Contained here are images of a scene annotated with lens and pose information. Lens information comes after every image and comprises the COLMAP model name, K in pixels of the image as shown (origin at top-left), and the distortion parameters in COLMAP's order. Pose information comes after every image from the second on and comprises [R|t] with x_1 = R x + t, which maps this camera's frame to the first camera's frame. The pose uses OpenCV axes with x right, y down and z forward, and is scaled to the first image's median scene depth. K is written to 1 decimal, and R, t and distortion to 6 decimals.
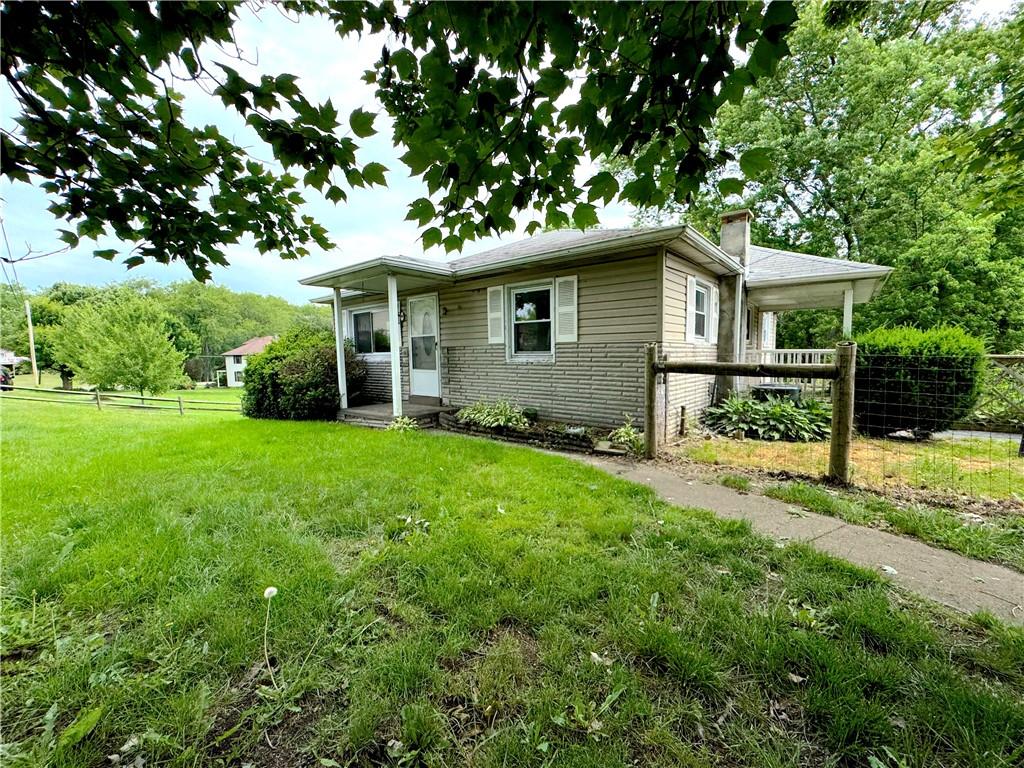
lens RADIAL K [[408.6, 0, 510.8], [0, 408.6, 387.0], [0, 0, 1]] dist [-0.000506, -0.000051]
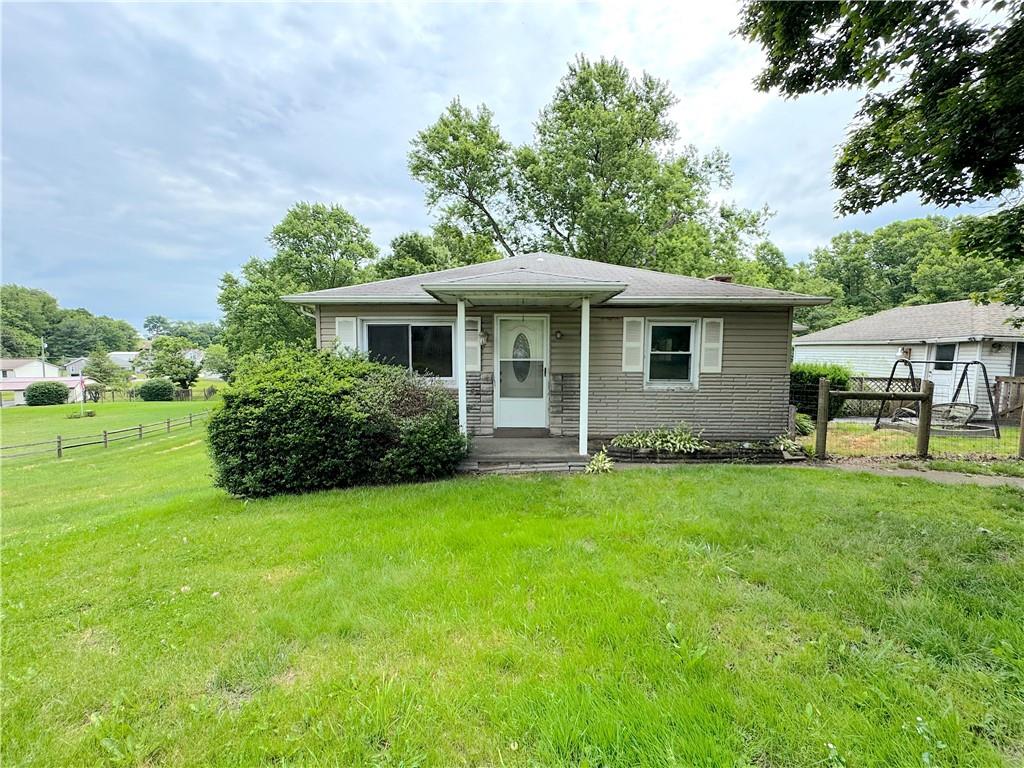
lens RADIAL K [[408.6, 0, 510.9], [0, 408.6, 381.5], [0, 0, 1]] dist [-0.000506, -0.000051]
pose [[0.774057, -0.021831, 0.632739, -1.010427], [0.039965, 0.999097, -0.014419, -0.084923], [-0.631853, 0.036448, 0.774231, 0.423982]]
